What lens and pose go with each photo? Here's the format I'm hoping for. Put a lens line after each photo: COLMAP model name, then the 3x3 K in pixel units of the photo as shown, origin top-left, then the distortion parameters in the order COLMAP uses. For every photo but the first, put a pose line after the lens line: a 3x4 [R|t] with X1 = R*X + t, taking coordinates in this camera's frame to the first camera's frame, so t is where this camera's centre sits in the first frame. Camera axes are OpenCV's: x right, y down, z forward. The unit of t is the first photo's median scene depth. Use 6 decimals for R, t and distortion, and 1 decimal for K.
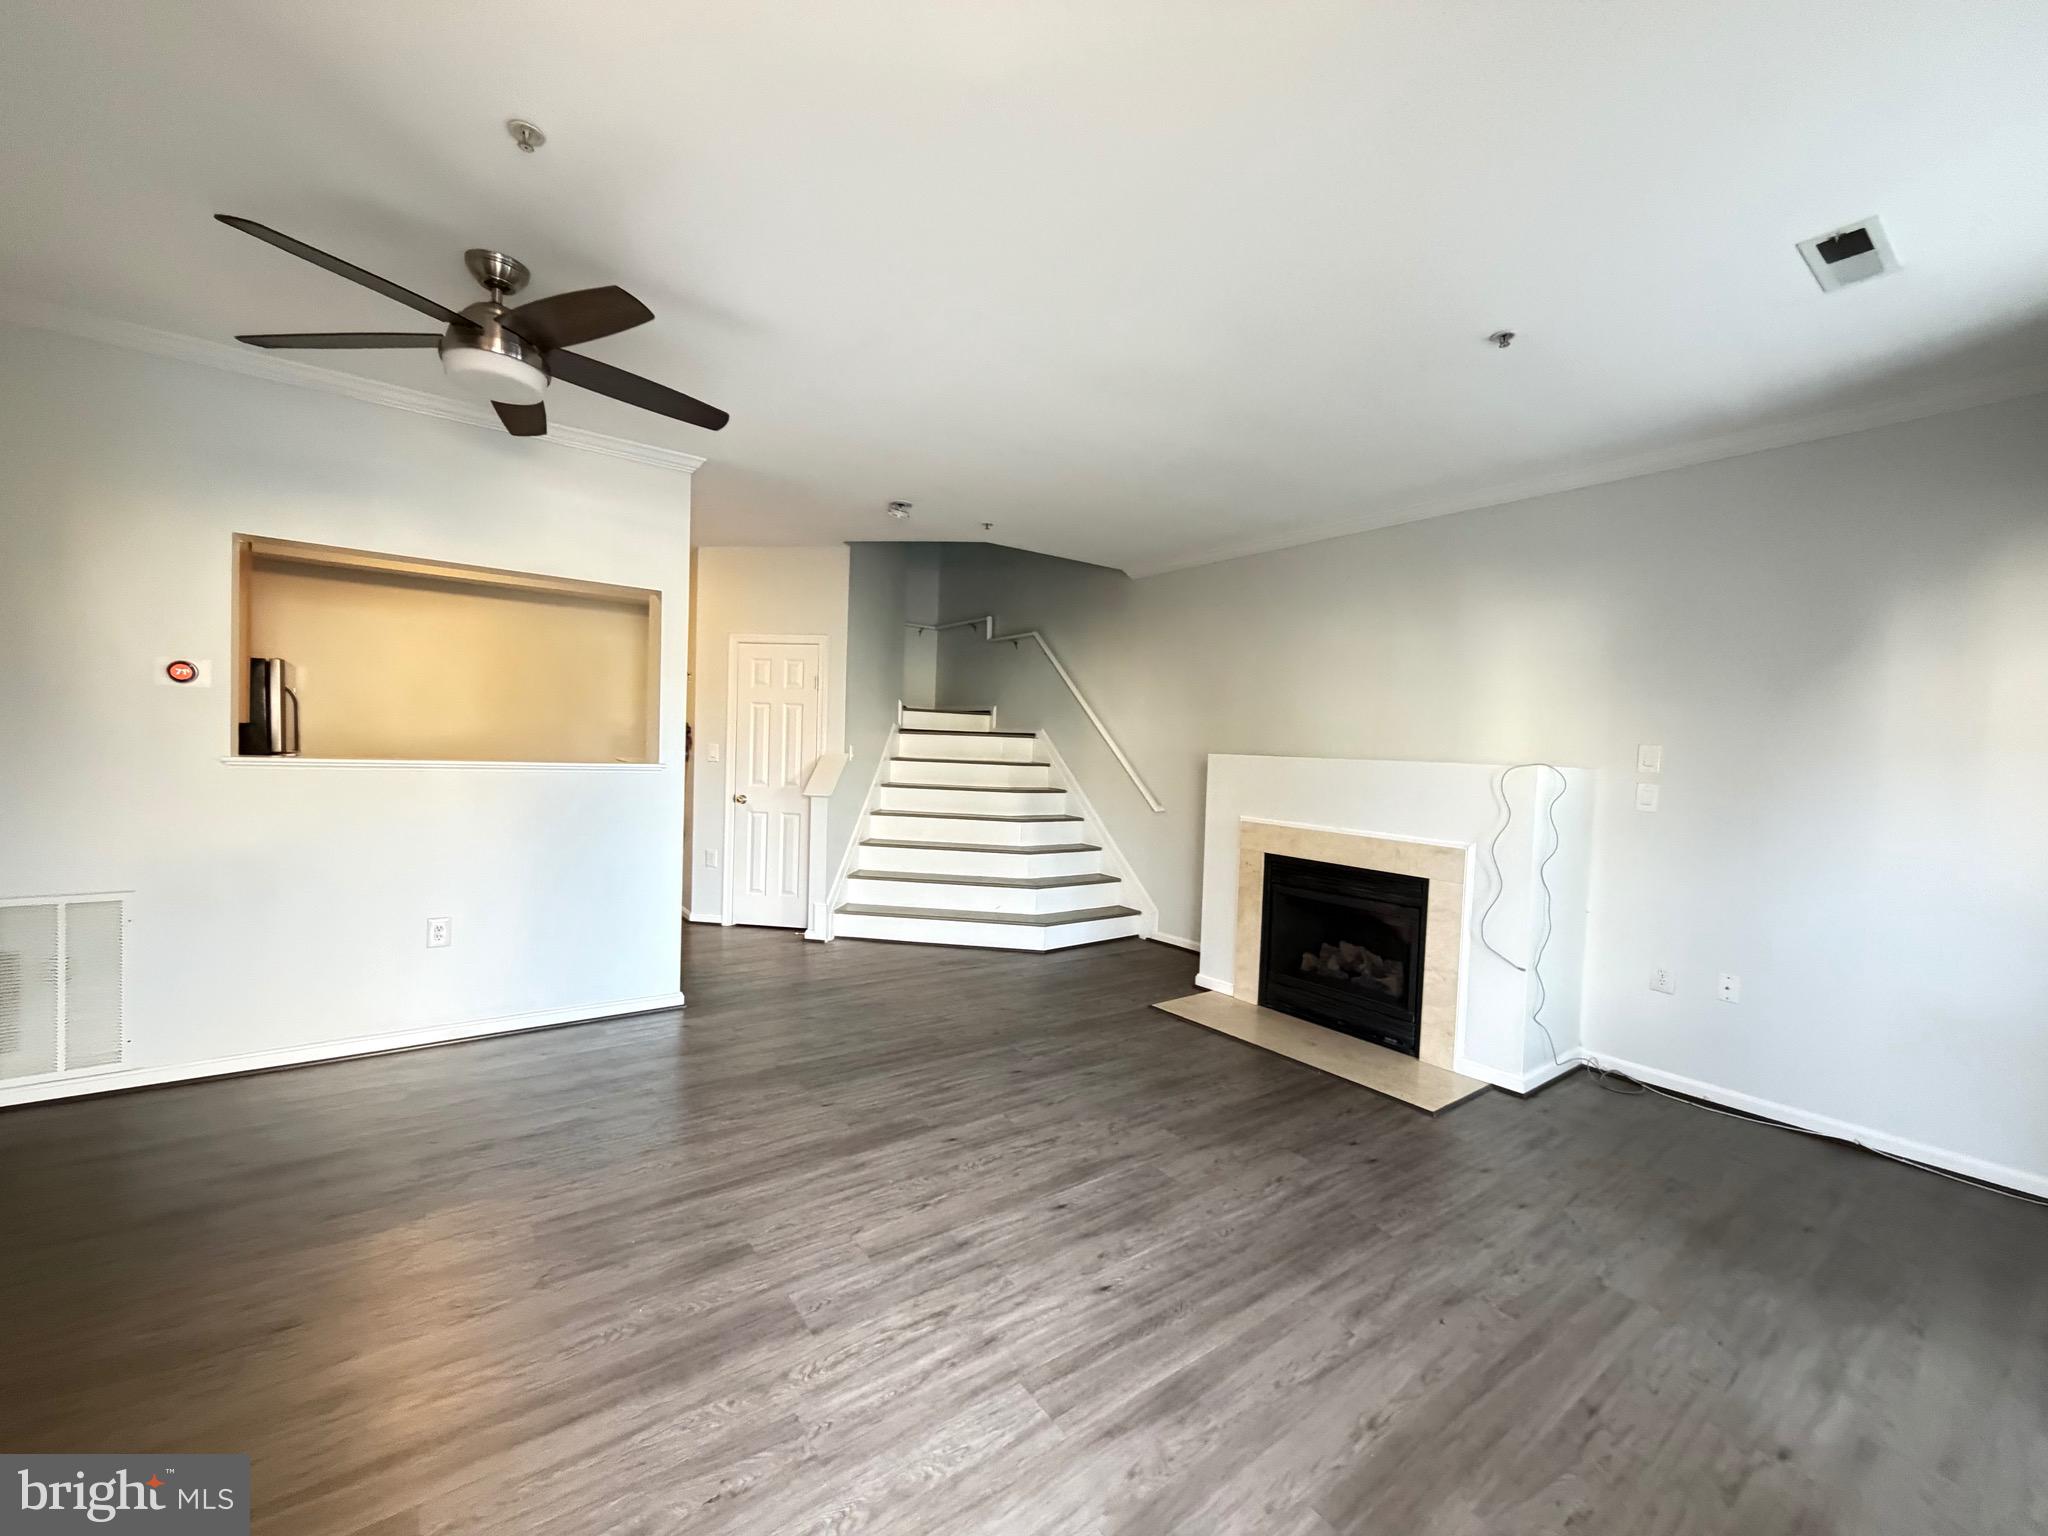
lens RADIAL K [[815.1, 0, 1030.8], [0, 815.1, 765.2], [0, 0, 1]] dist [-0.000017, -0.000316]
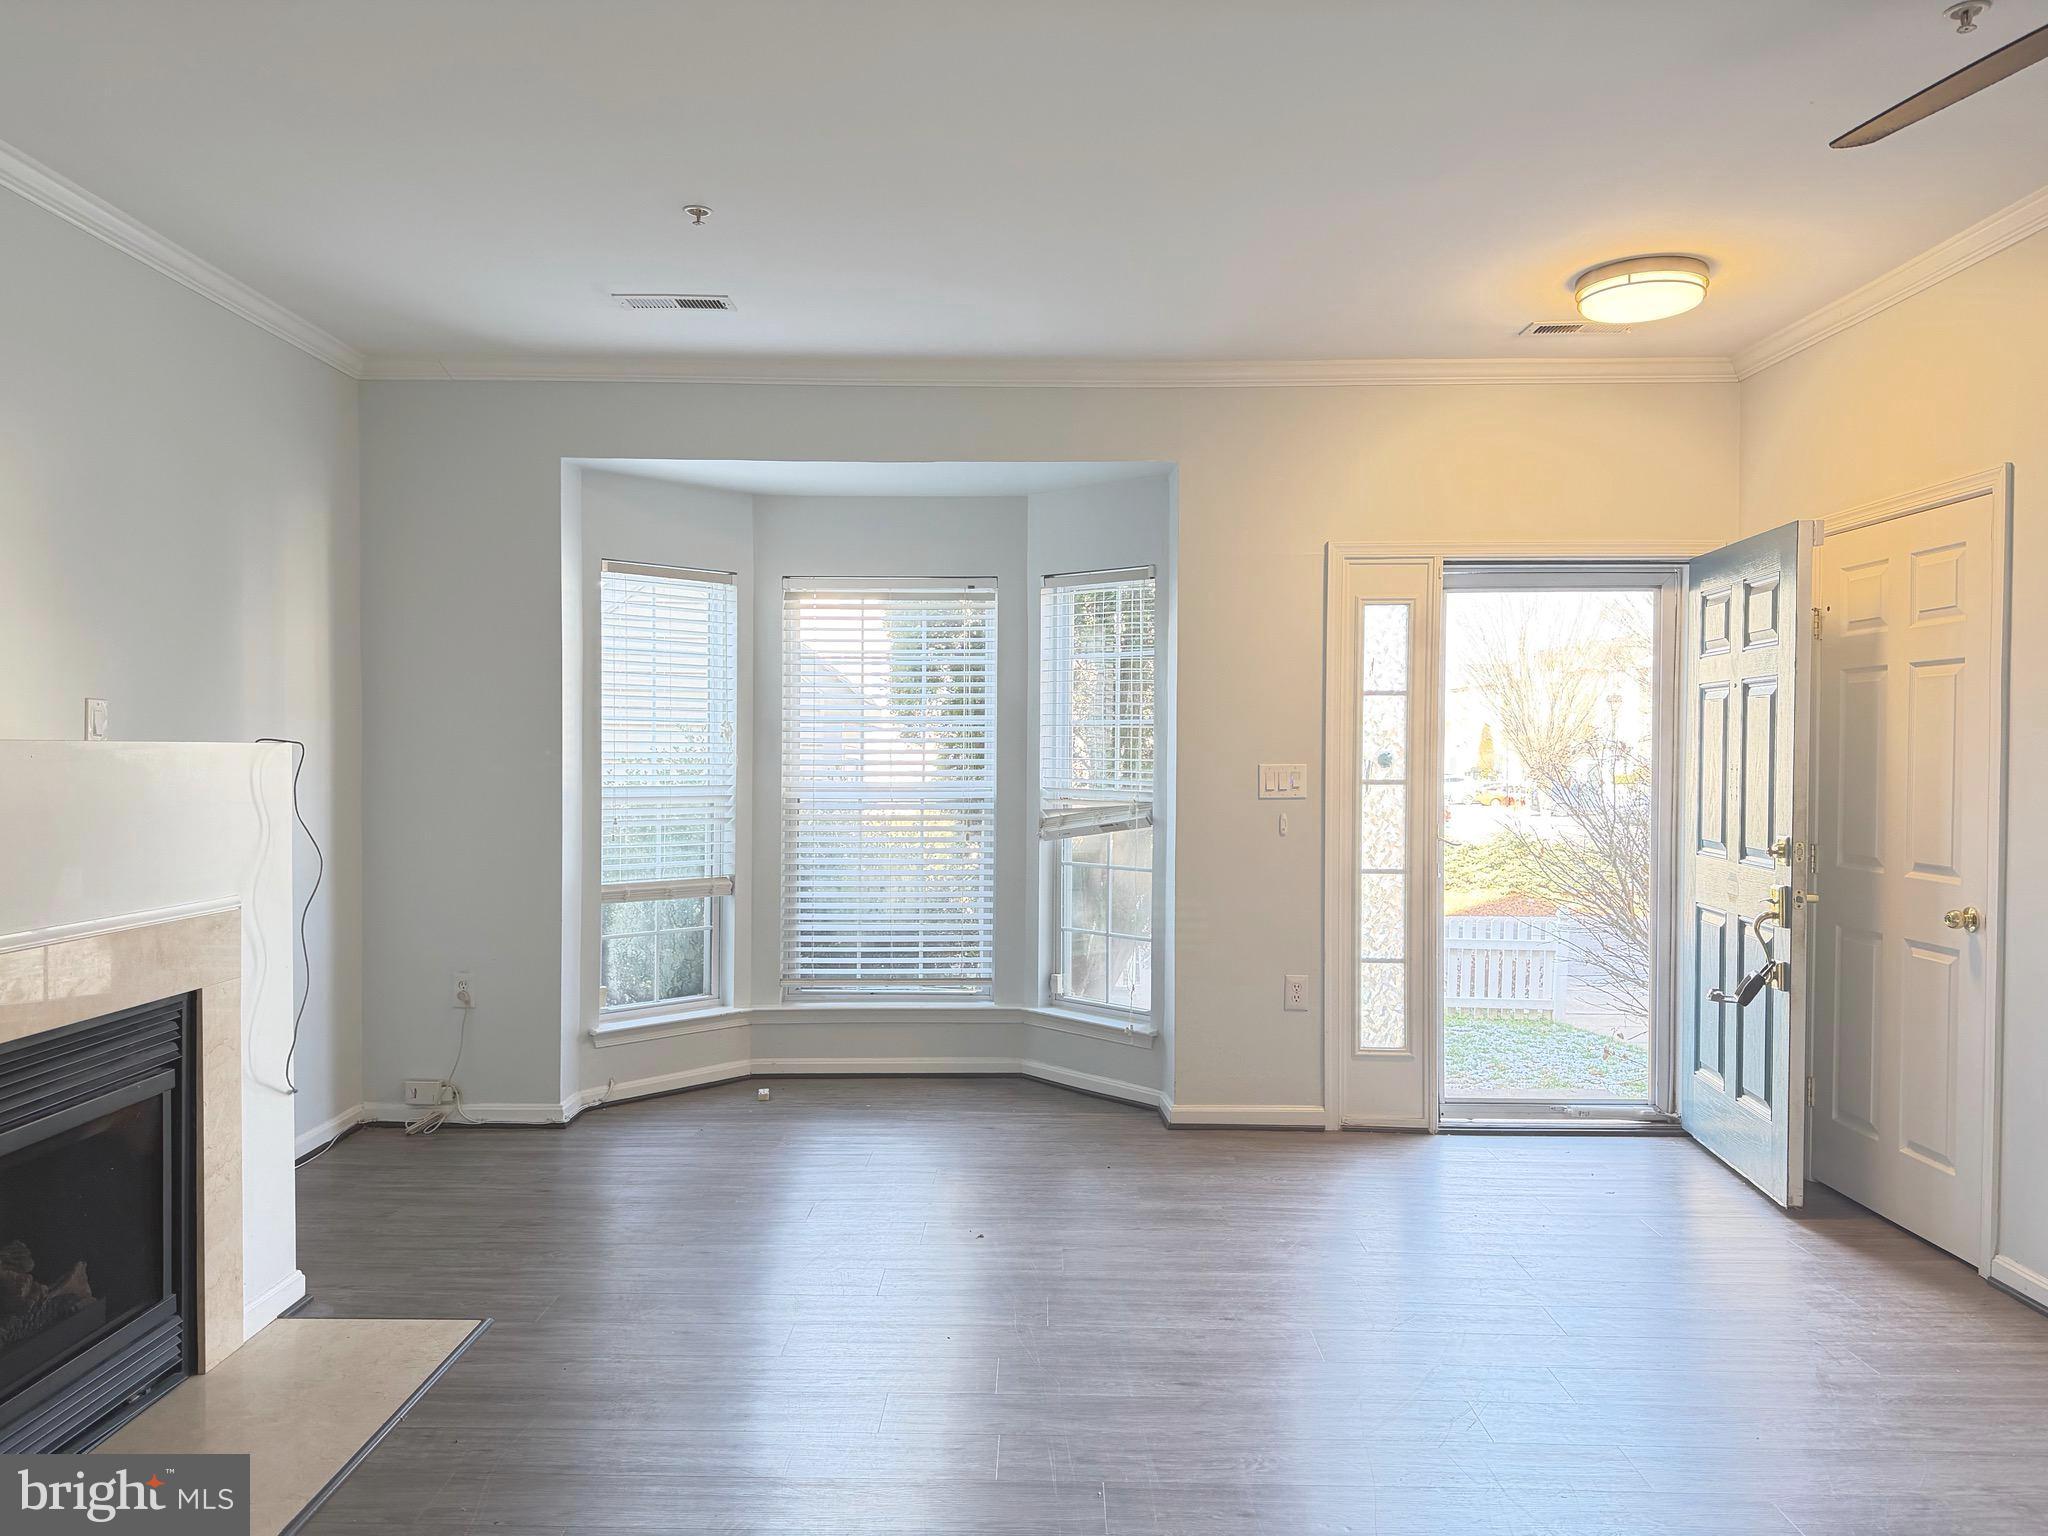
lens RADIAL K [[1415.9, 0, 1011.3], [0, 1415.9, 778.7], [0, 0, 1]] dist [0.022118, -0.030919]
pose [[-0.793852, -0.050563, 0.606005, -0.379741], [-0.019745, 0.998155, 0.057417, -0.039044], [-0.607790, 0.033615, -0.793386, 1.366746]]
